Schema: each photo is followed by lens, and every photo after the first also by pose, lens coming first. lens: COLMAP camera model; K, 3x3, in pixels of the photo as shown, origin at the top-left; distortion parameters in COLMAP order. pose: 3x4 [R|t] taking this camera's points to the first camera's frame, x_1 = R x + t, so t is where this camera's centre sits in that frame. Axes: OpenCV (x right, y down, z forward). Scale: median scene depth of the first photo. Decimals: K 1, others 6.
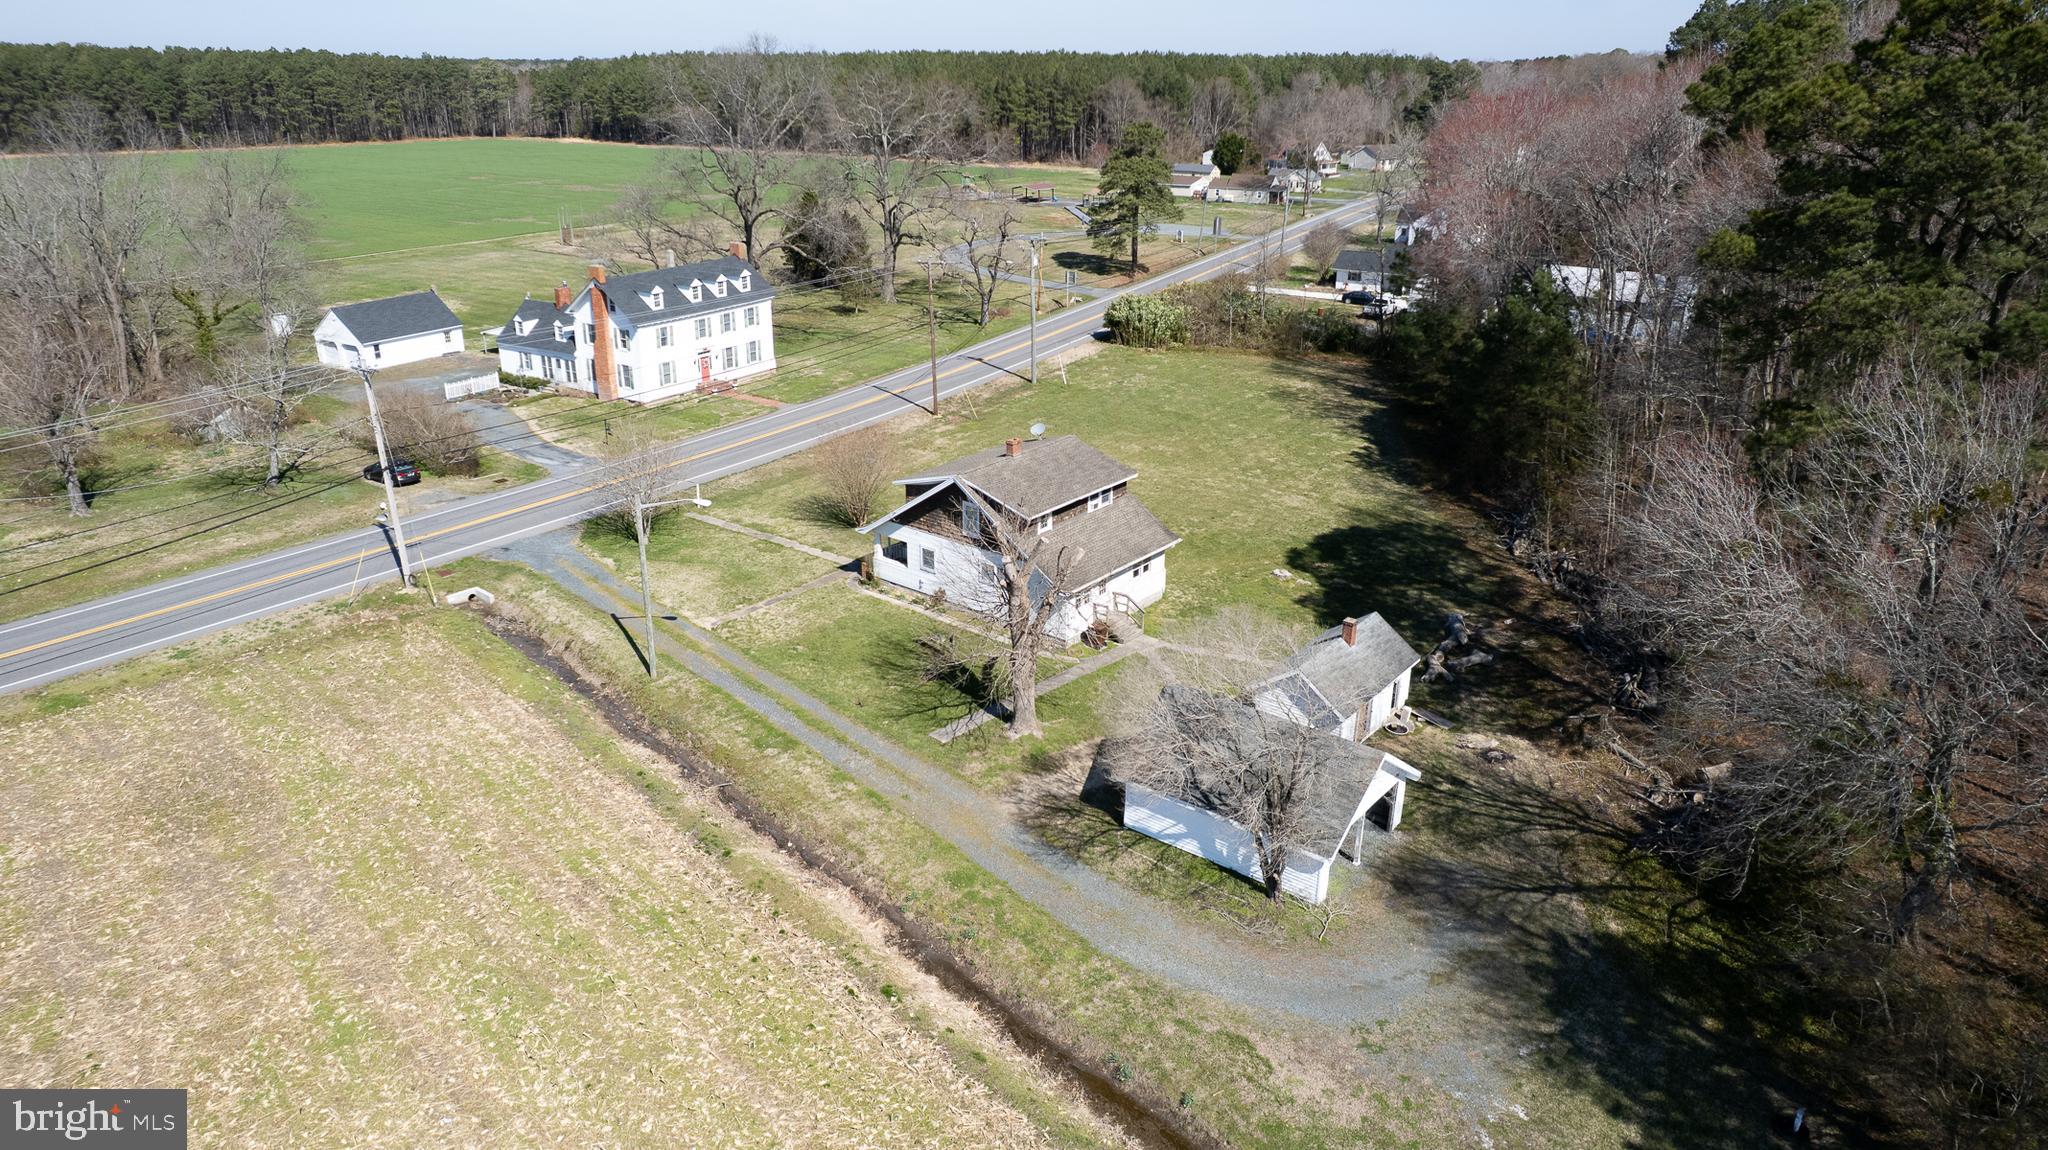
lens RADIAL K [[1331.0, 0, 1024.0], [0, 1331.0, 575.0], [0, 0, 1]] dist [-0.089393, 0.083235]
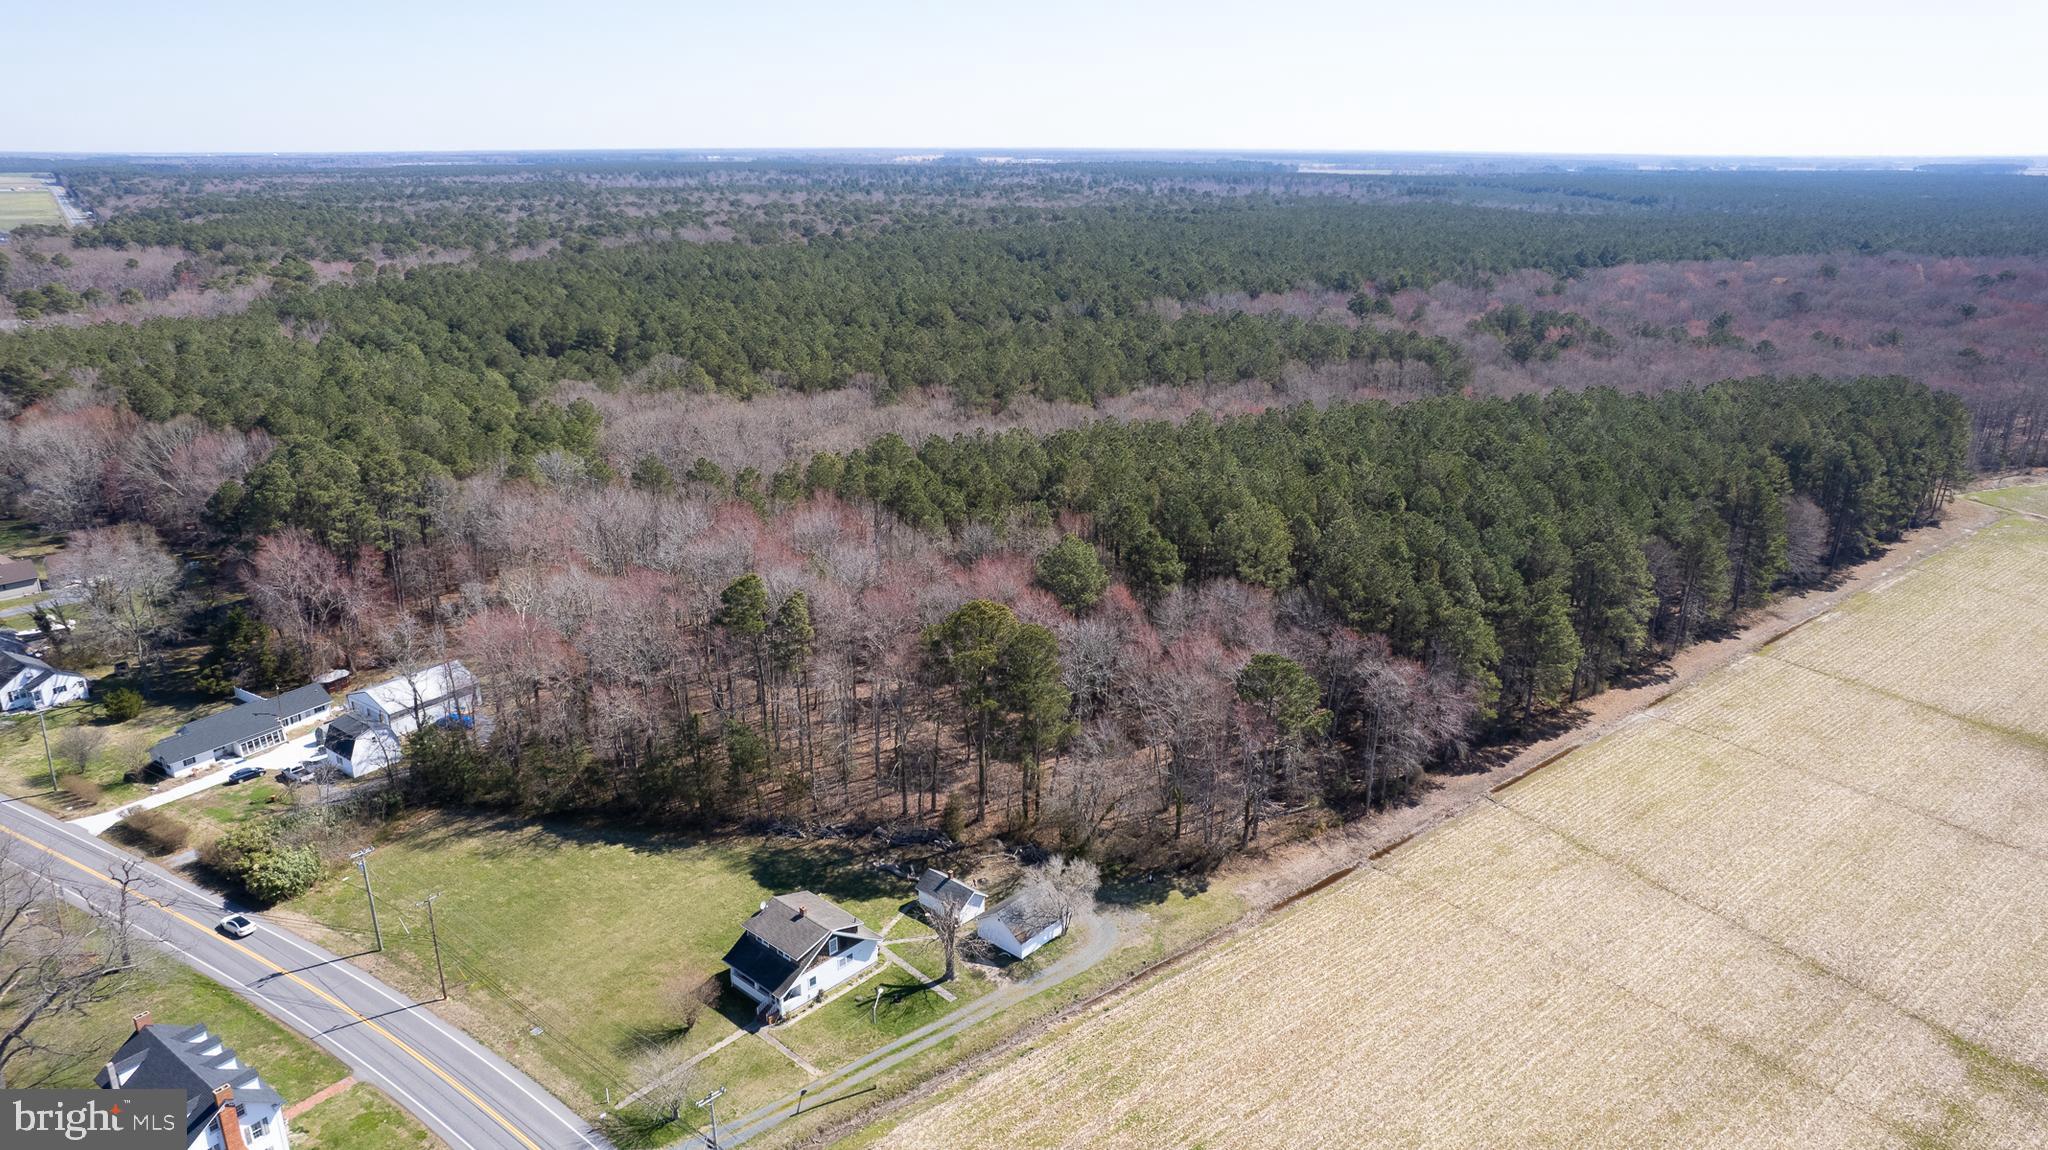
lens RADIAL K [[1331.0, 0, 1024.0], [0, 1331.0, 575.0], [0, 0, 1]] dist [-0.089393, 0.083235]
pose [[0.043278, -0.318821, 0.946826, -1.330541], [0.362403, 0.888175, 0.282506, -0.764922], [-0.931016, 0.330907, 0.153980, 0.152613]]
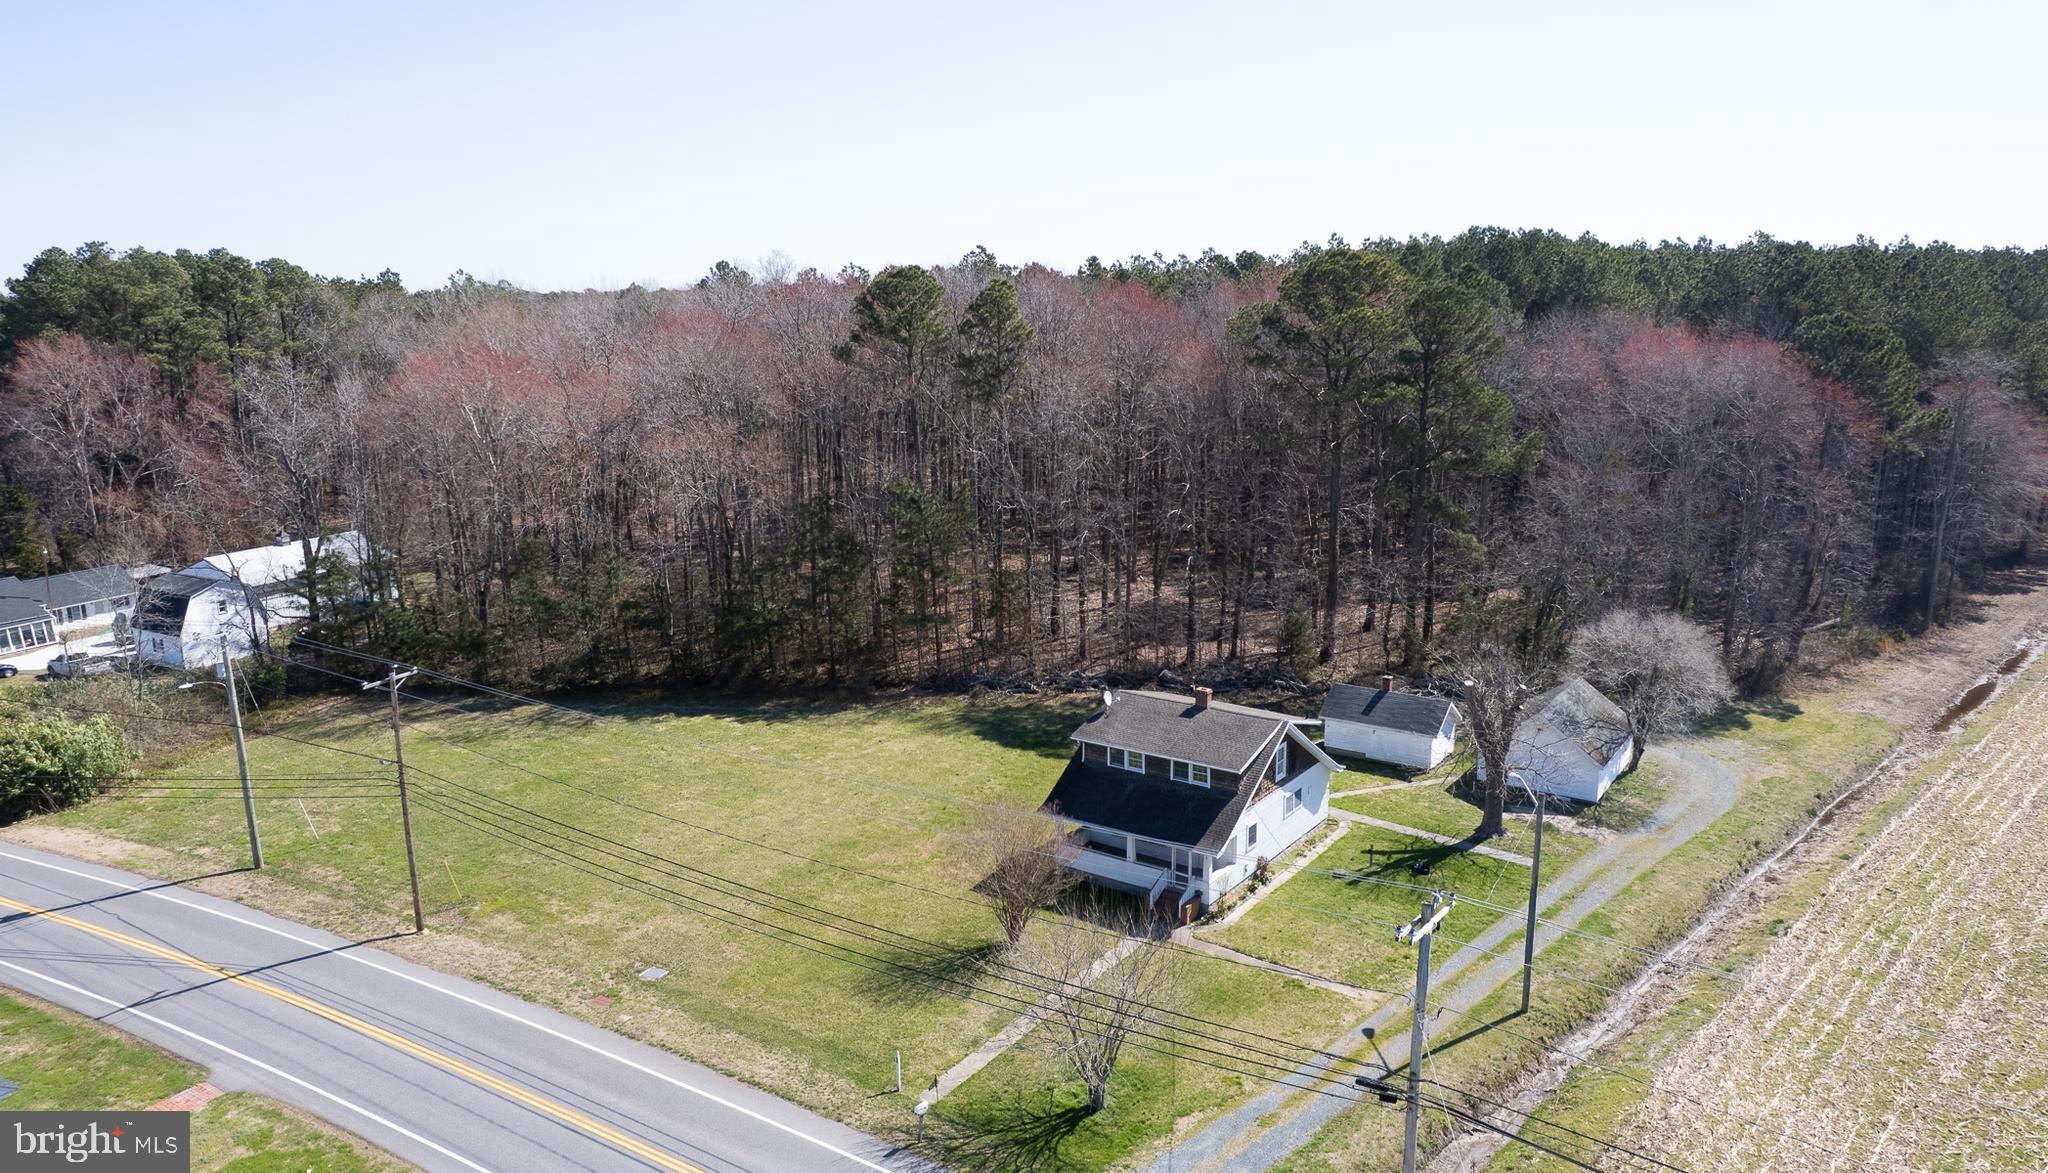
lens RADIAL K [[1401.6, 0, 1000.1], [0, 1401.6, 589.9], [0, 0, 1]] dist [-0.081755, 0.077770]
pose [[-0.046747, -0.211741, 0.976207, -0.741309], [0.382787, 0.898876, 0.213298, -0.334876], [-0.922653, 0.383651, 0.039032, 0.810644]]
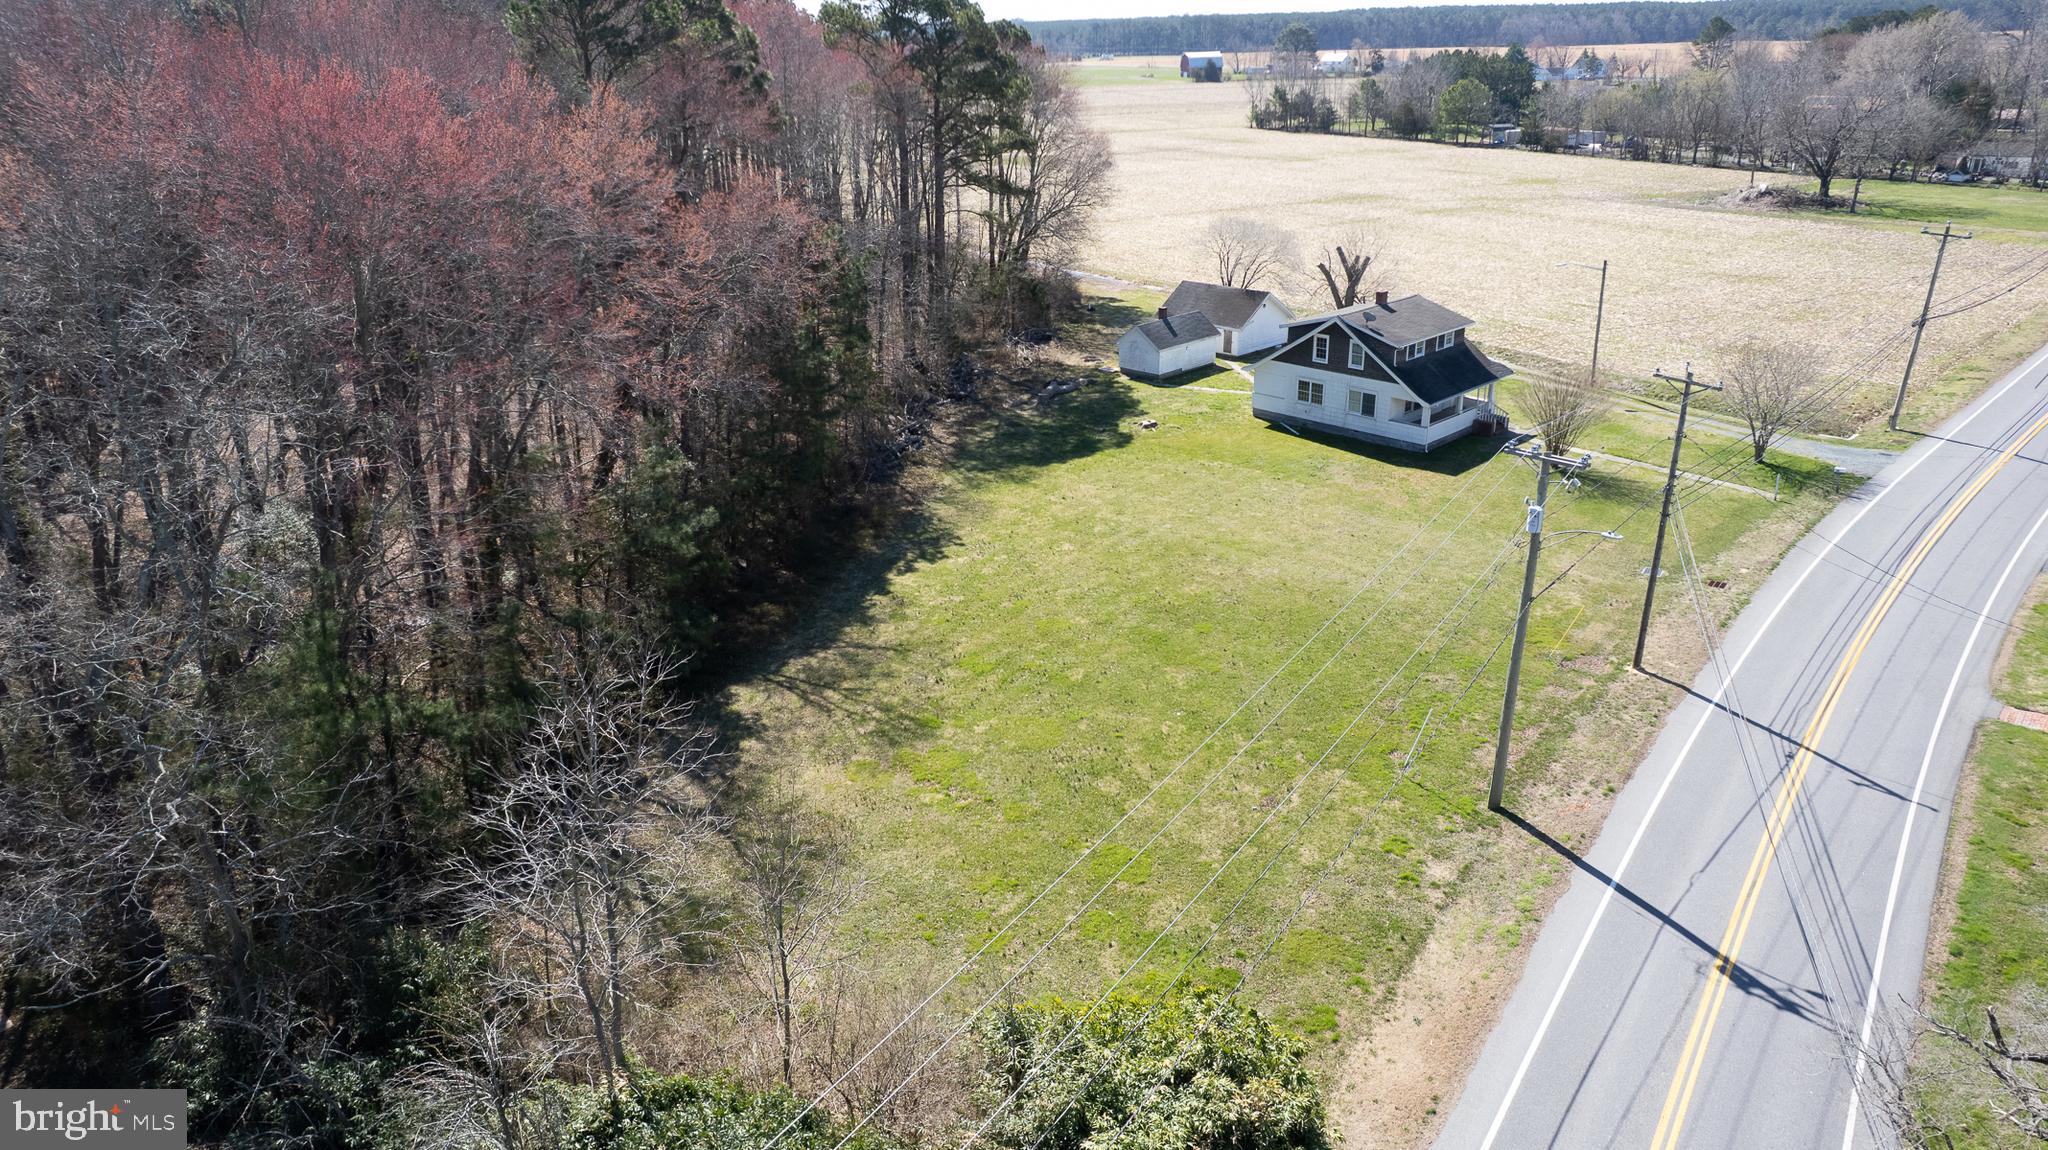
lens RADIAL K [[1331.0, 0, 1024.0], [0, 1331.0, 575.0], [0, 0, 1]] dist [-0.089393, 0.083235]
pose [[-0.992172, -0.021451, 0.123022, 0.125892], [0.070026, 0.720107, 0.690320, -0.604746], [-0.103397, 0.693531, -0.712968, 1.603780]]
